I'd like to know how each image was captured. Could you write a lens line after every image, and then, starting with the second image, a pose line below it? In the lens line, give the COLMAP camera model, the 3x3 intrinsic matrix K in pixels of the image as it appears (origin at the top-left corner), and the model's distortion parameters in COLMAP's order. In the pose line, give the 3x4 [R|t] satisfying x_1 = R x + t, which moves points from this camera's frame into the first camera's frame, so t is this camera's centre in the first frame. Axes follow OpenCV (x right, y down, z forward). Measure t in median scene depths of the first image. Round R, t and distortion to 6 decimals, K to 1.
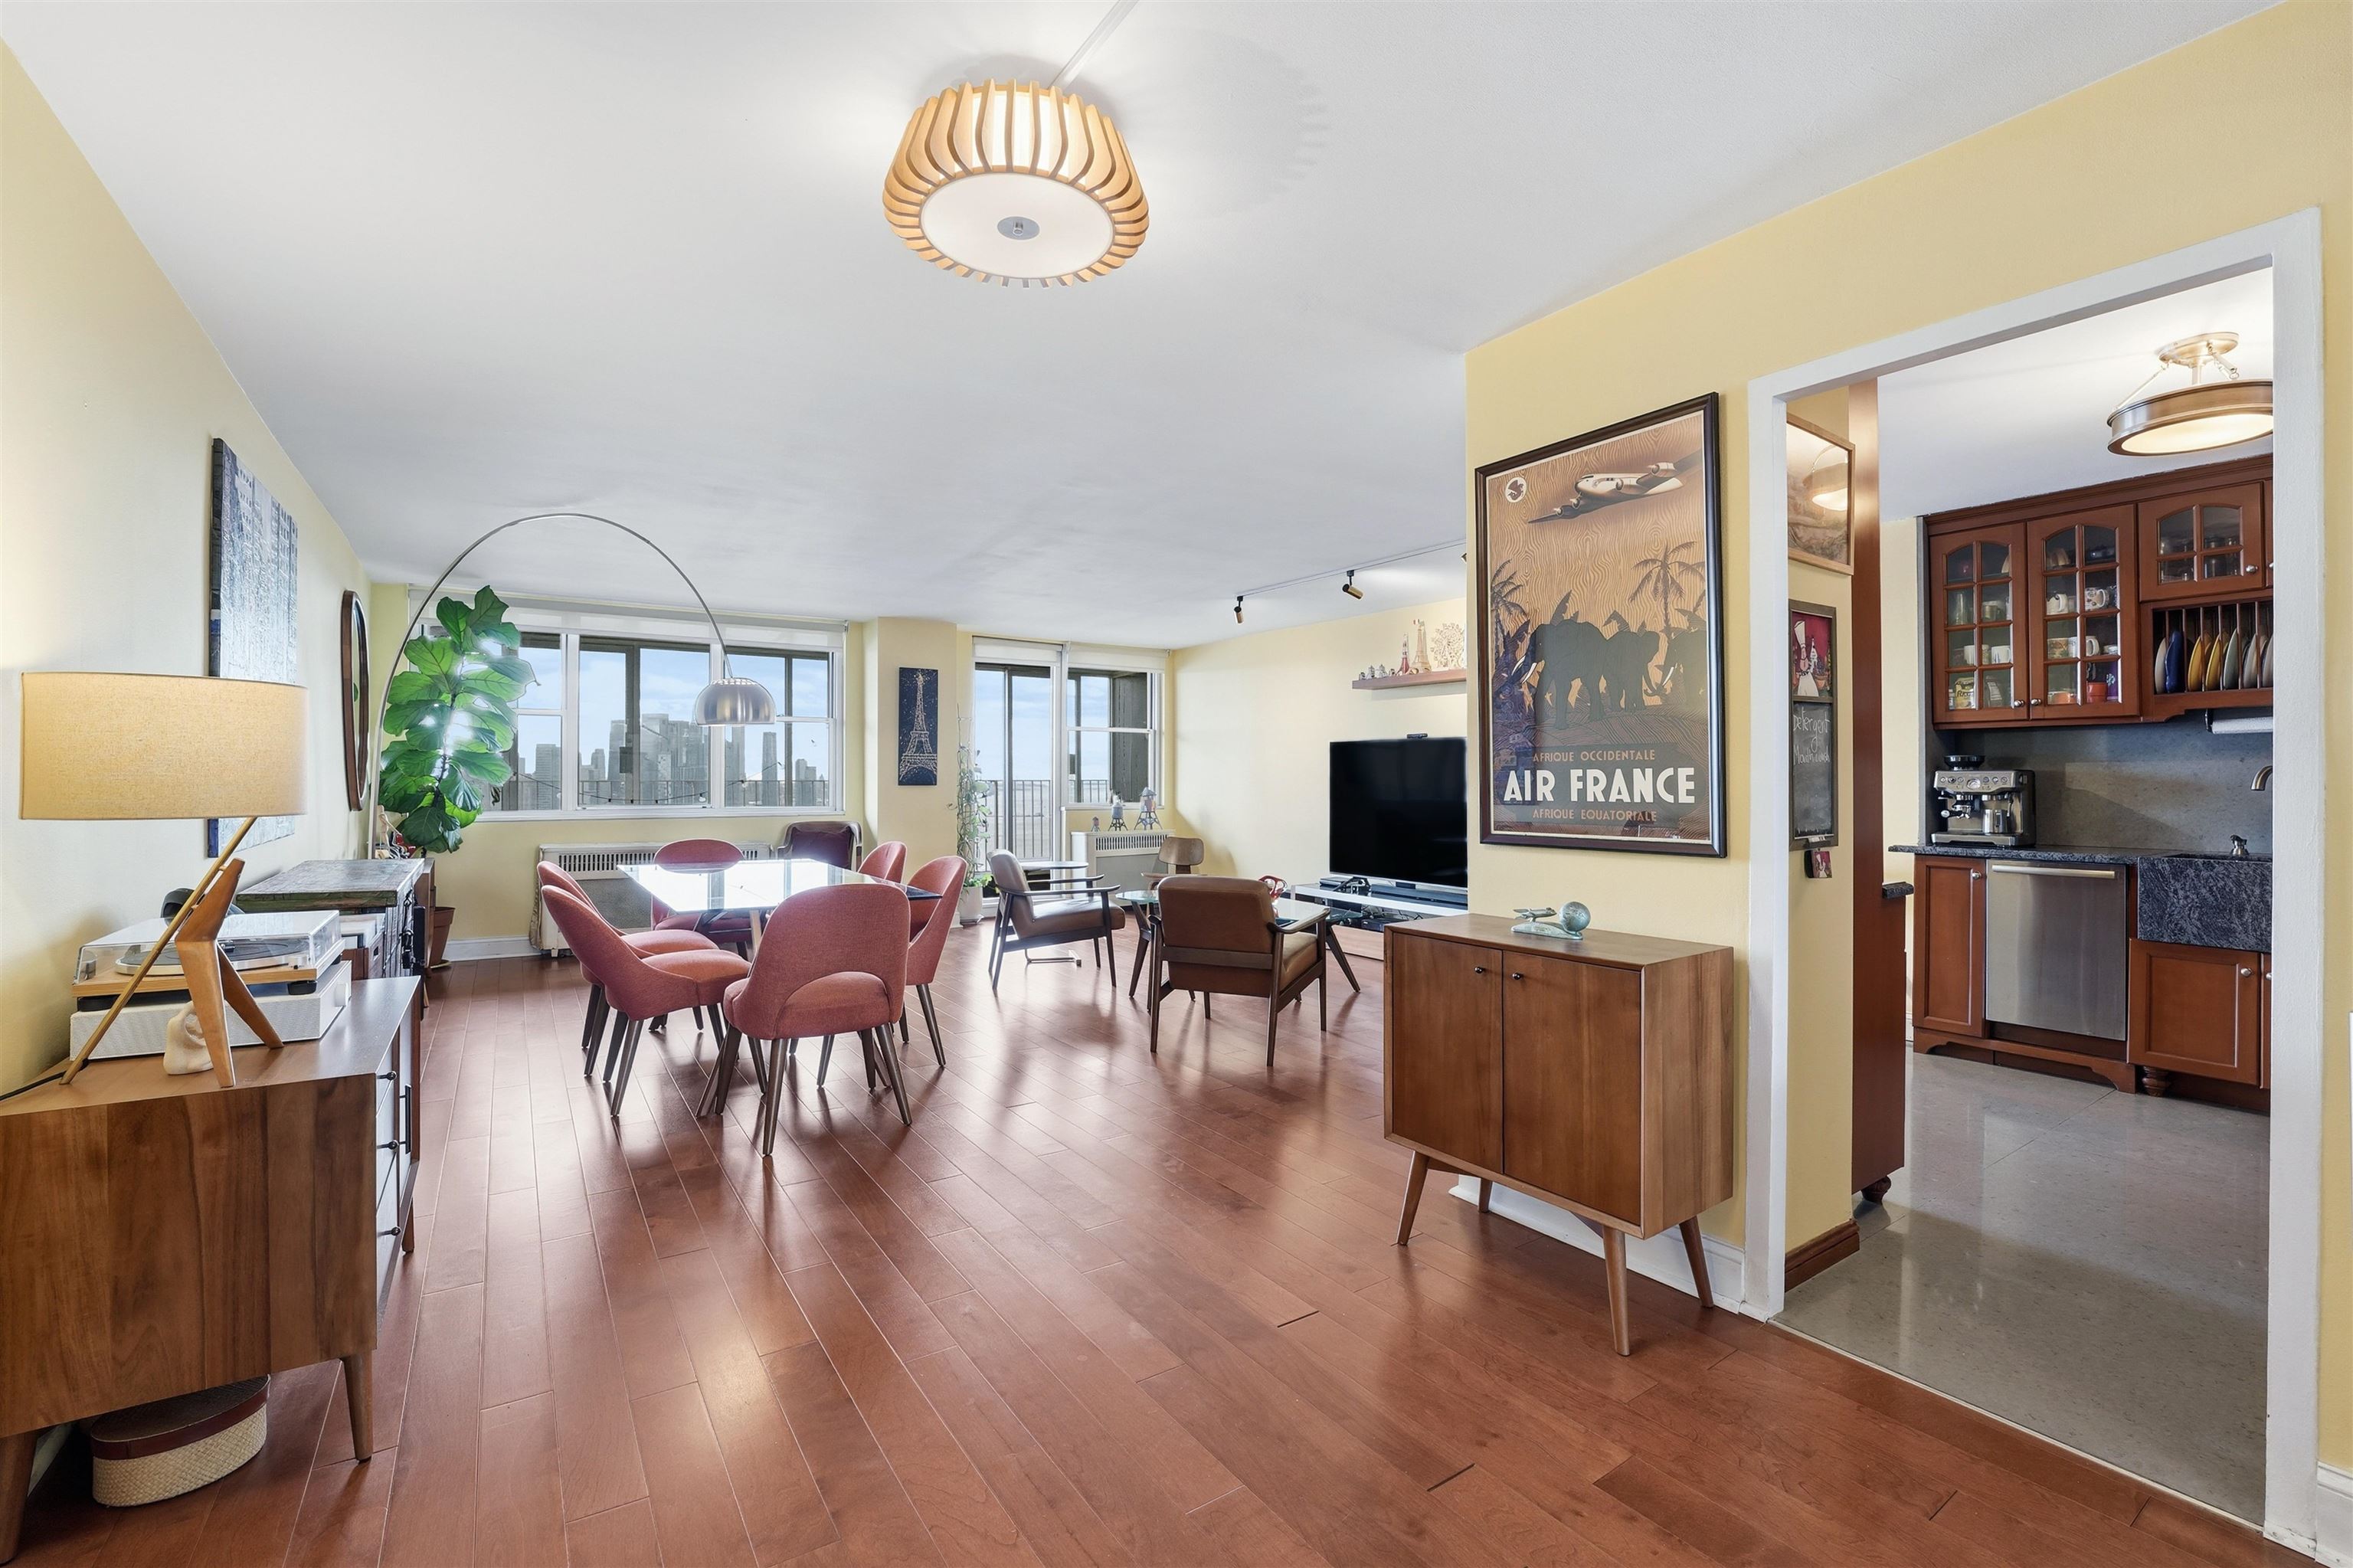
lens RADIAL K [[986.0, 0, 1164.5], [0, 986.0, 773.9], [0, 0, 1]] dist [-0.018265, 0.000214]
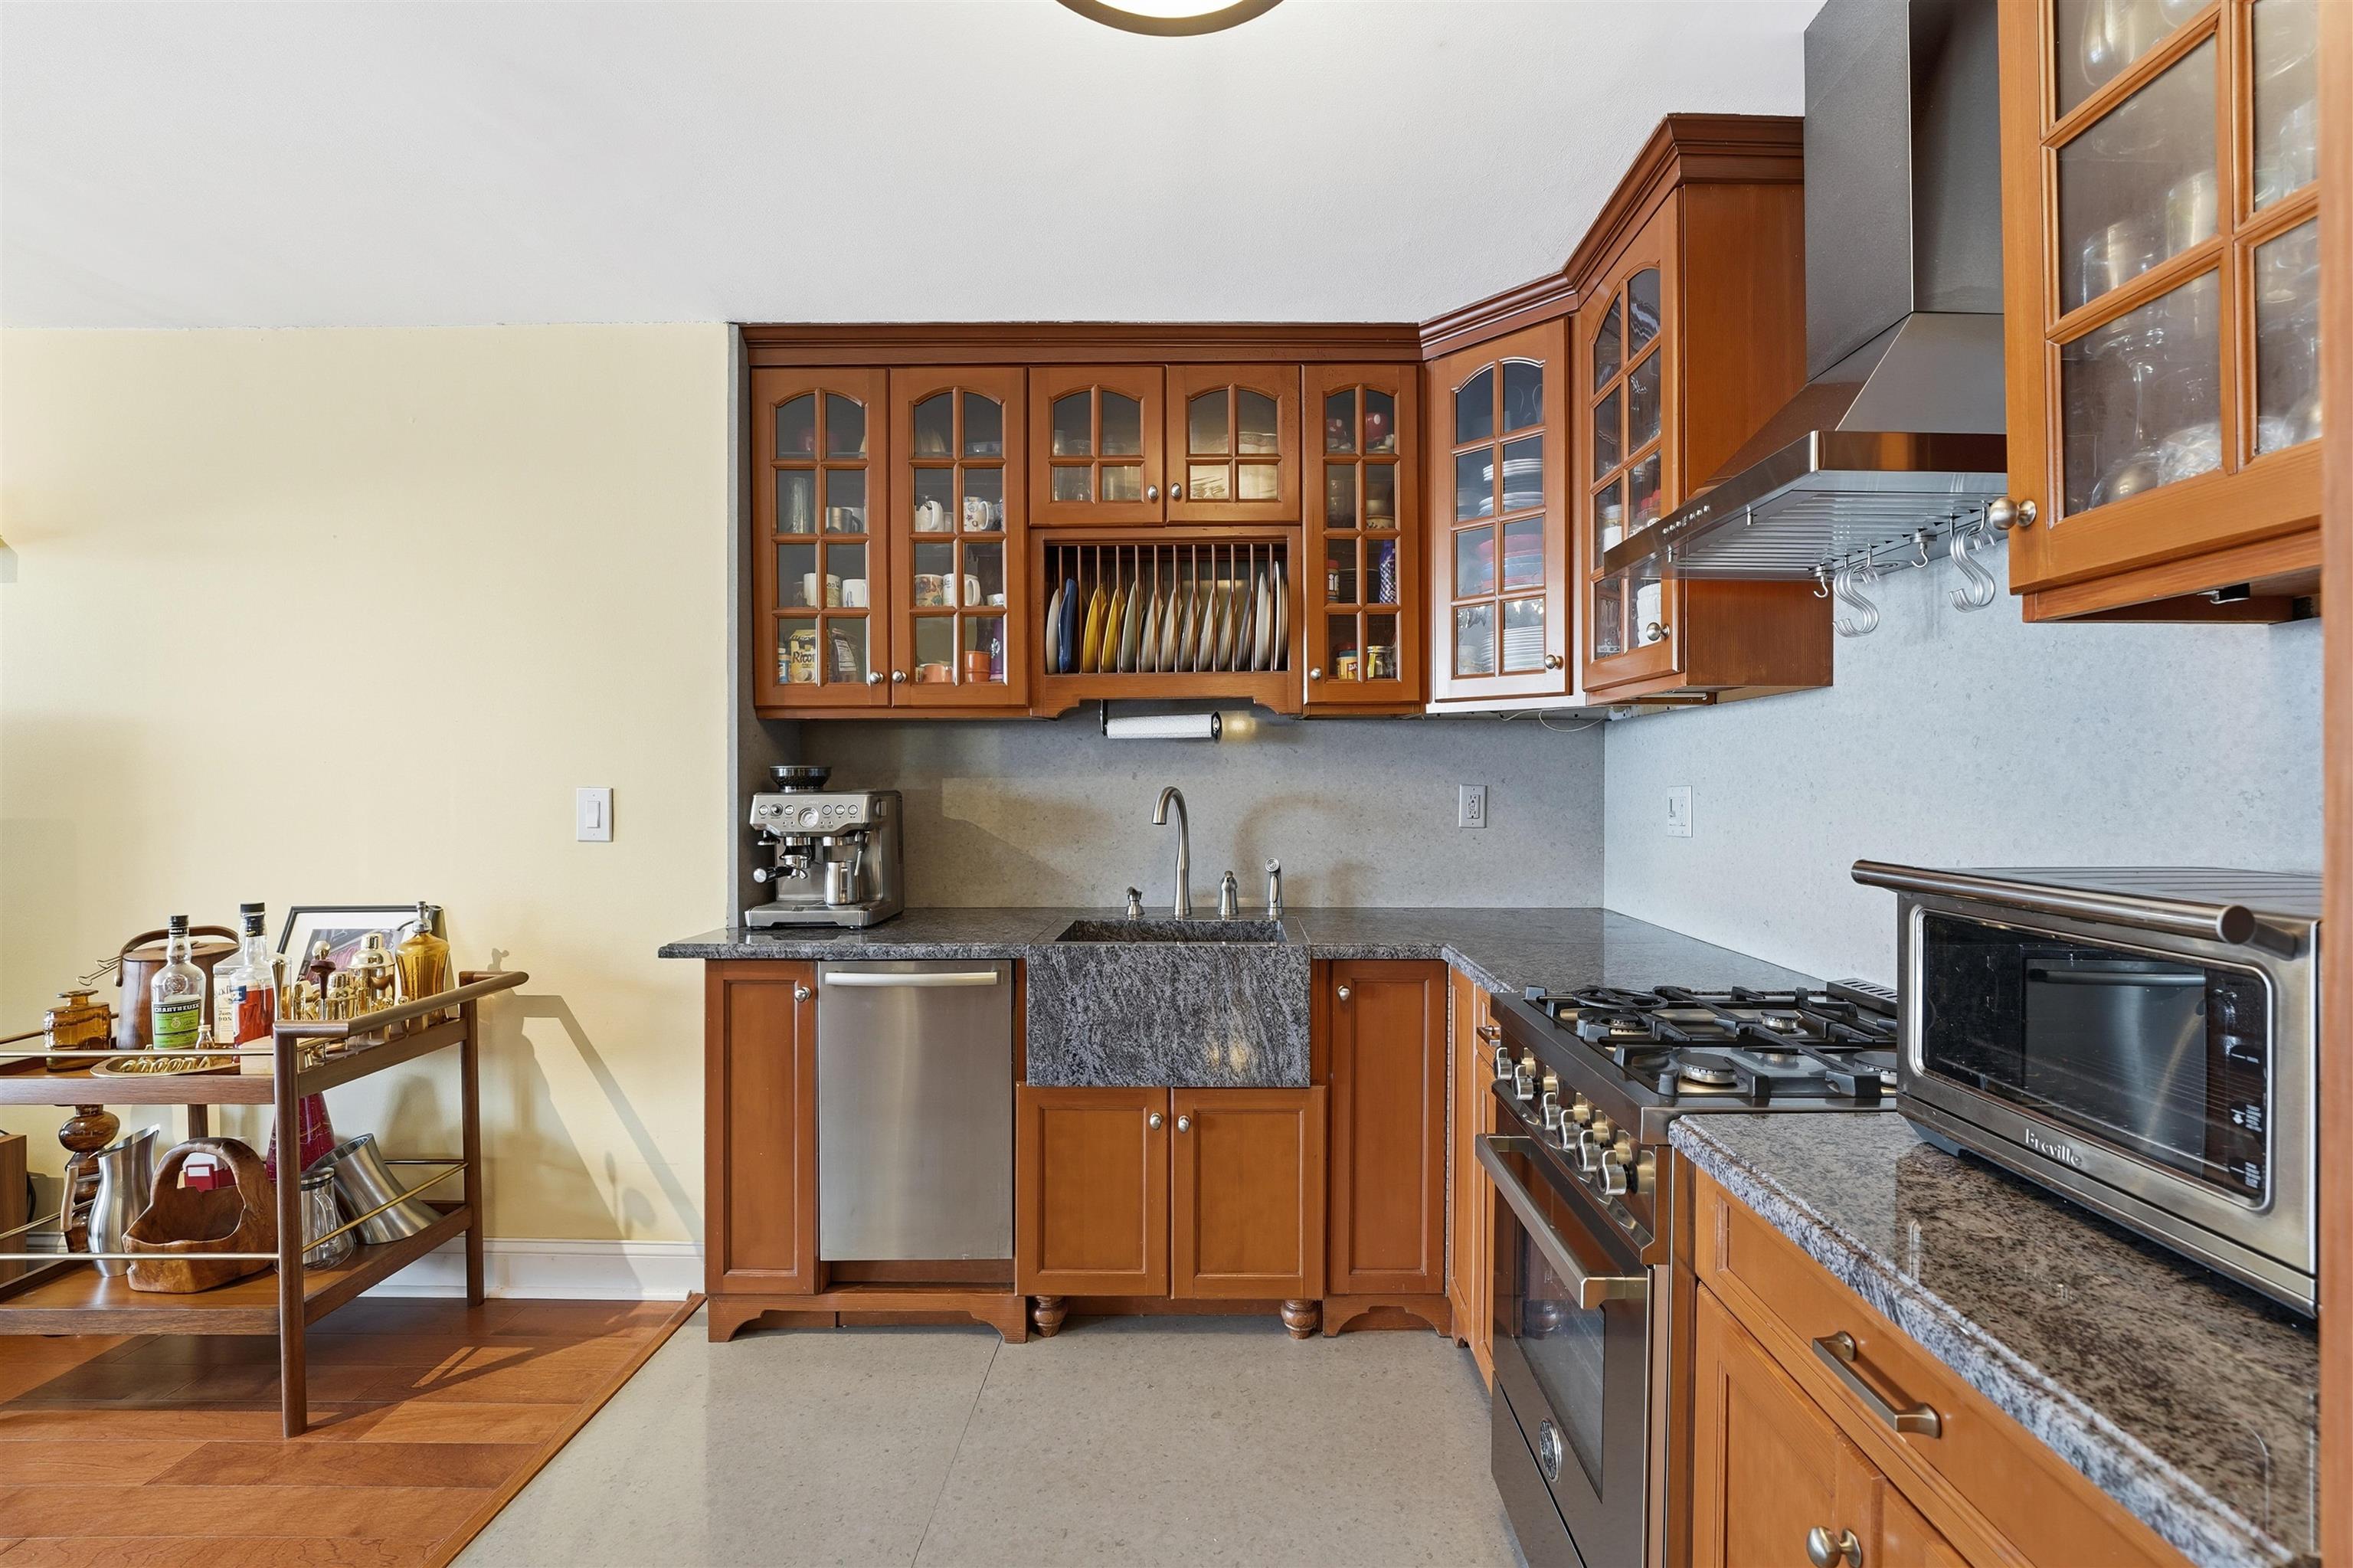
lens RADIAL K [[986.0, 0, 1164.5], [0, 986.0, 773.9], [0, 0, 1]] dist [-0.018265, 0.000214]
pose [[0.597562, -0.002854, 0.801817, 0.514654], [-0.002498, 0.999982, 0.005421, -0.018919], [-0.801819, -0.005242, 0.597545, 0.514268]]
